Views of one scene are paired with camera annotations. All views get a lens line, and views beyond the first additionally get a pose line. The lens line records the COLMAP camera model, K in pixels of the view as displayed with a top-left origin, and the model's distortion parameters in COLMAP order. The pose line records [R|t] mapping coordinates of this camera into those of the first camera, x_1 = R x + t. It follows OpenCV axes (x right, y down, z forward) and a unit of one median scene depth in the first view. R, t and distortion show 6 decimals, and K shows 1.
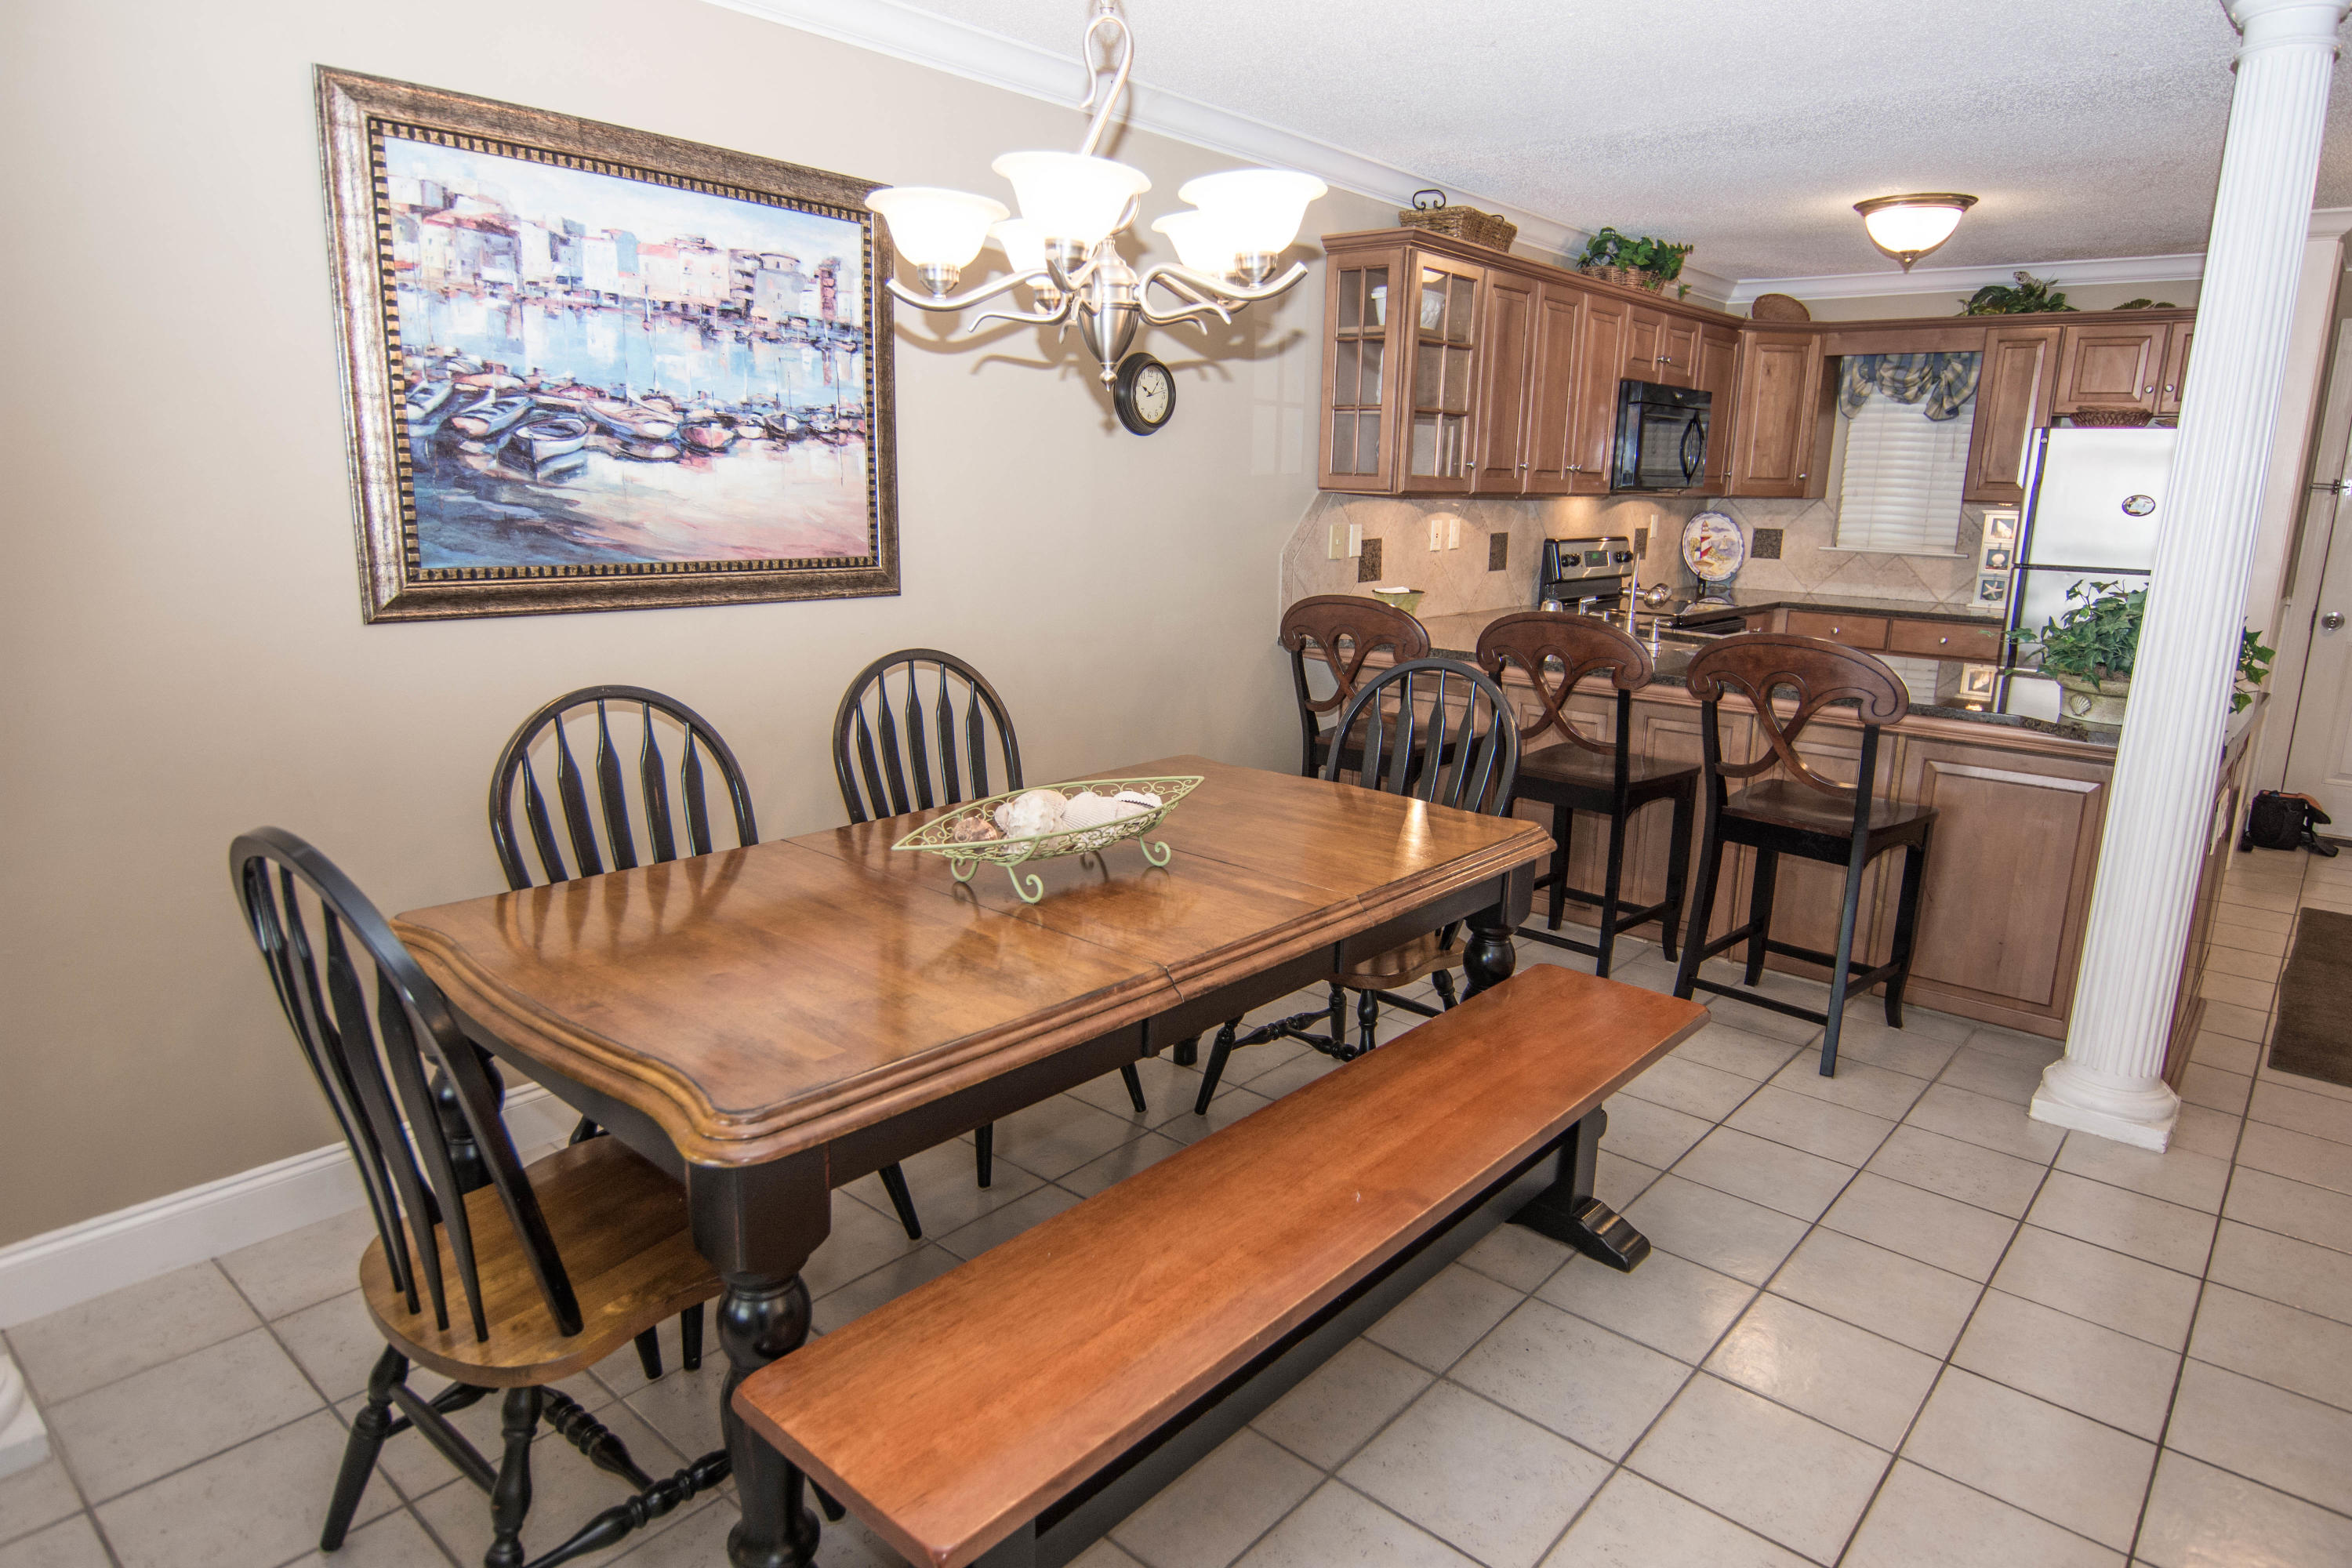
lens RADIAL K [[1400.3, 0, 1176.0], [0, 1400.3, 784.0], [0, 0, 1]] dist [-0.002770, -0.001578]
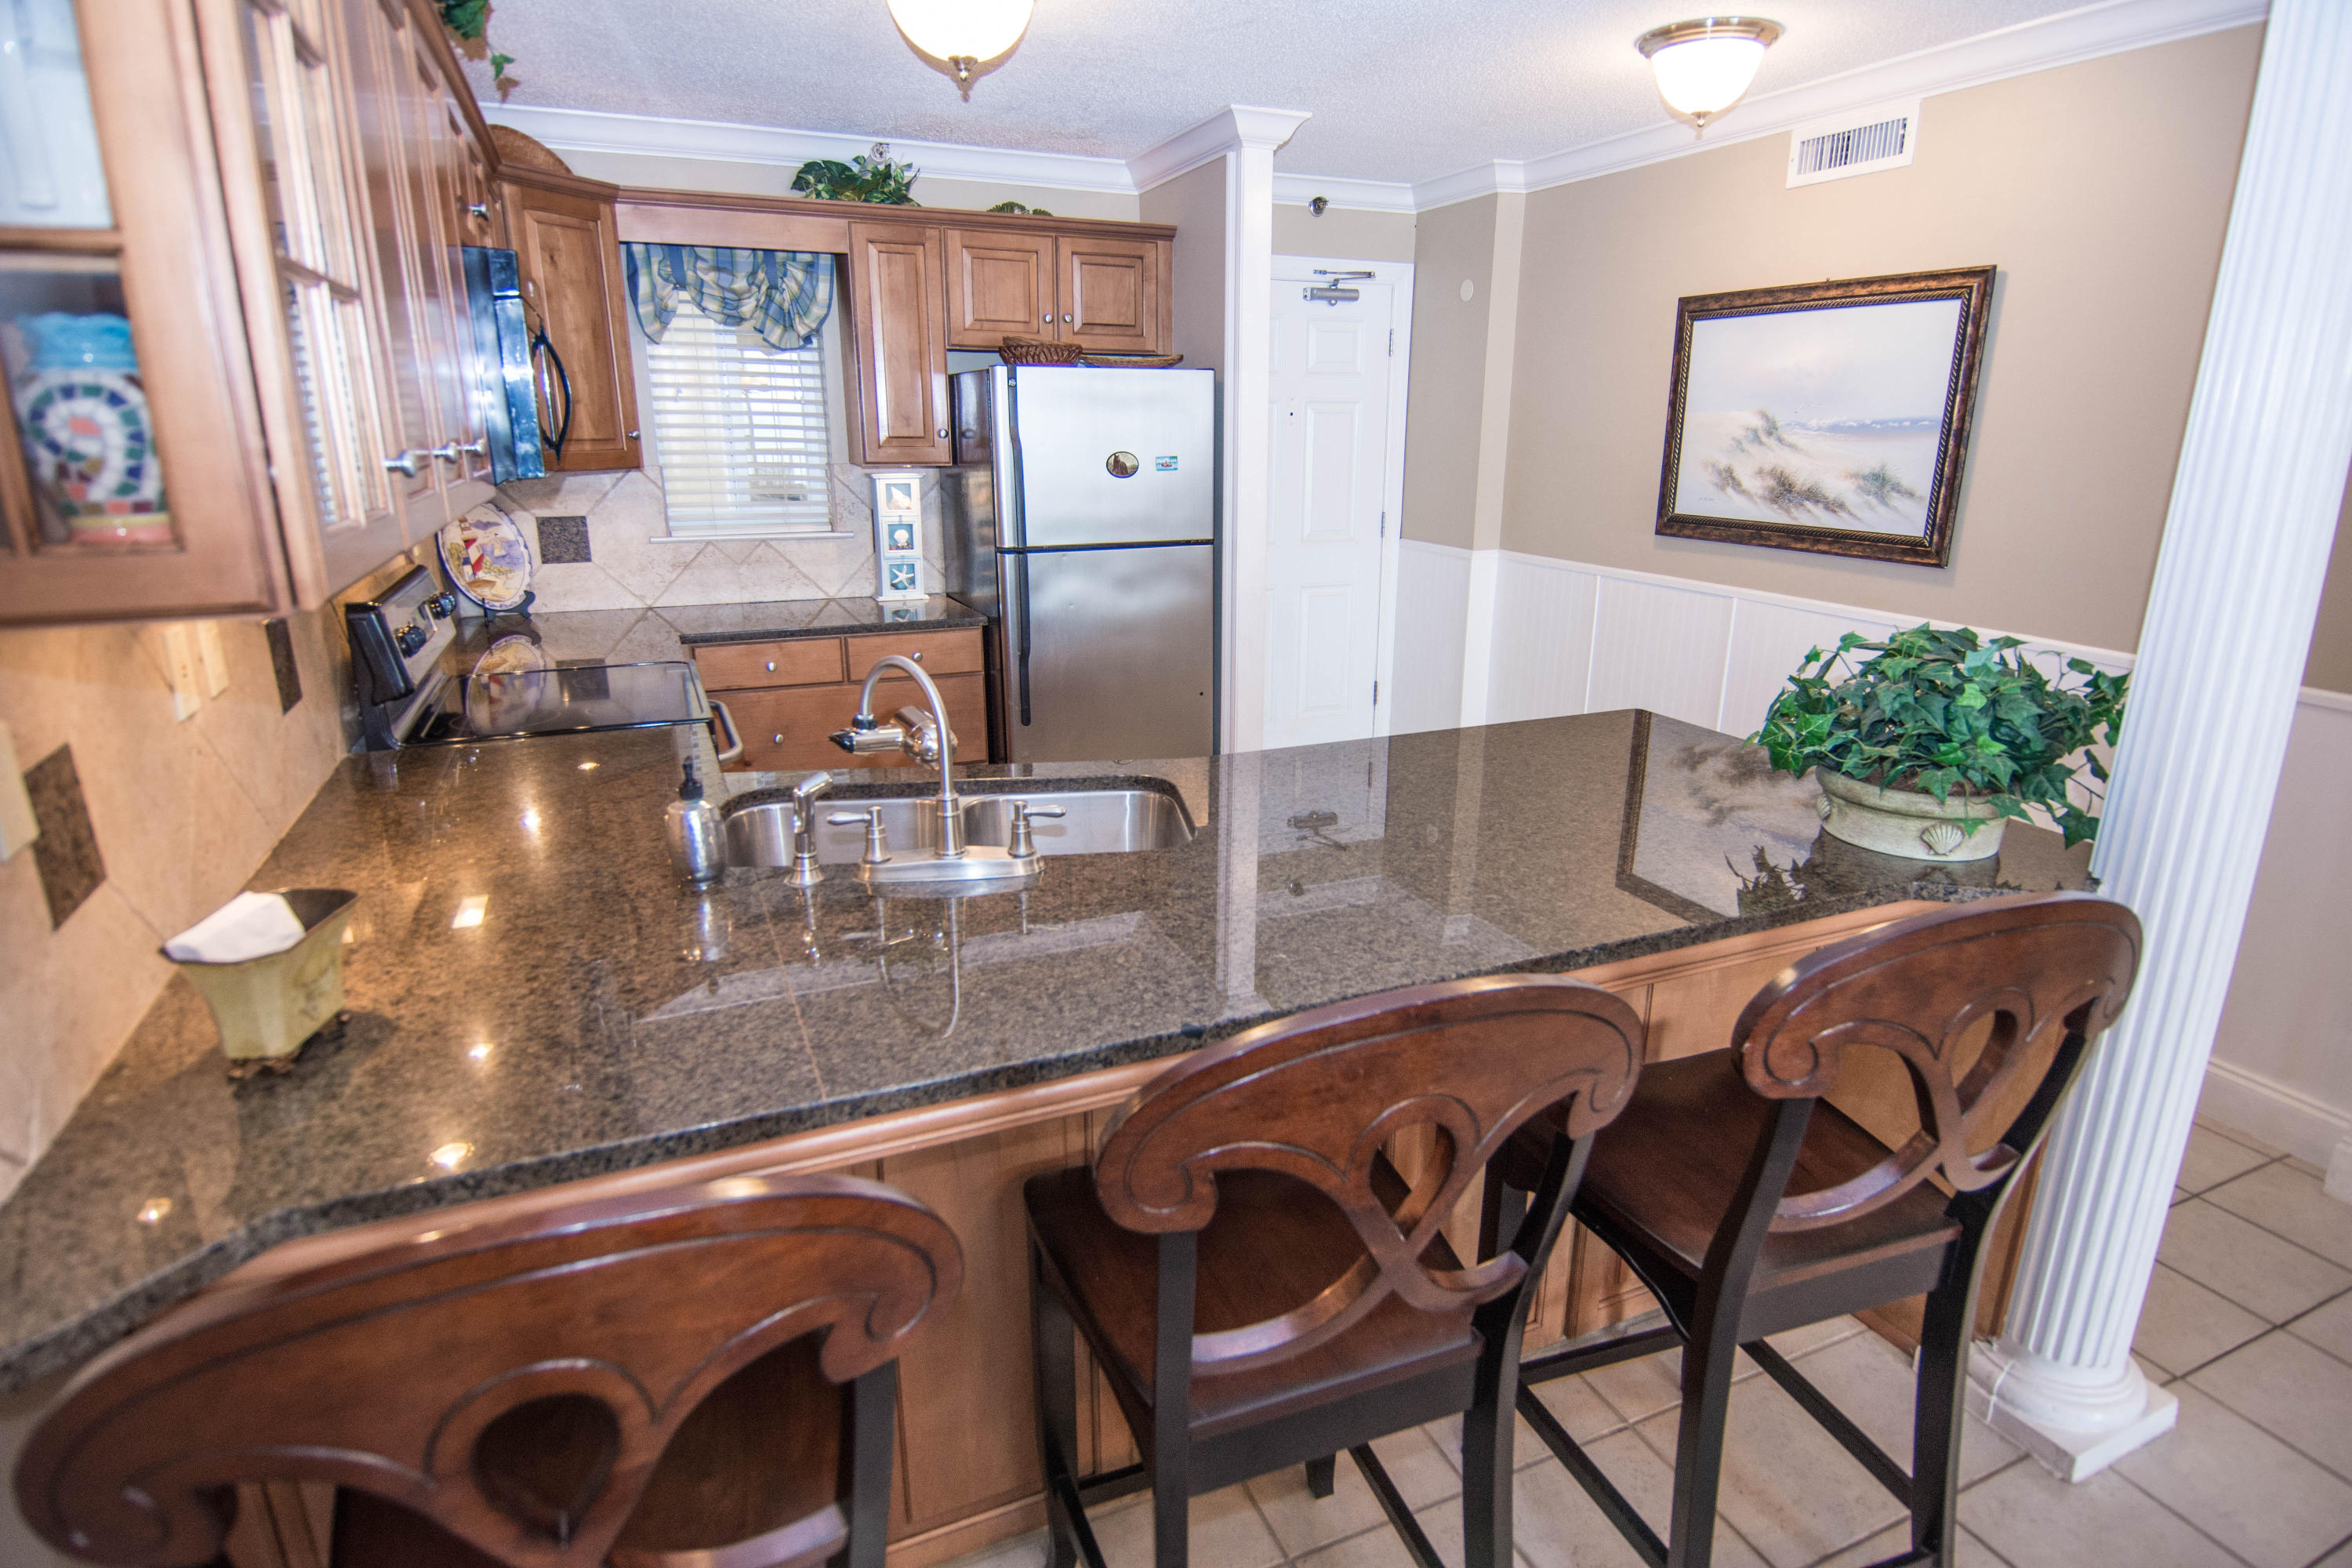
lens RADIAL K [[1238.8, 0, 1195.7], [0, 1238.8, 784.0], [0, 0, 1]] dist [0.005917, -0.020342]
pose [[0.411043, -0.276990, 0.868516, 0.019241], [0.202072, 0.956705, 0.209481, -0.140286], [-0.888938, 0.089397, 0.449219, 0.557301]]
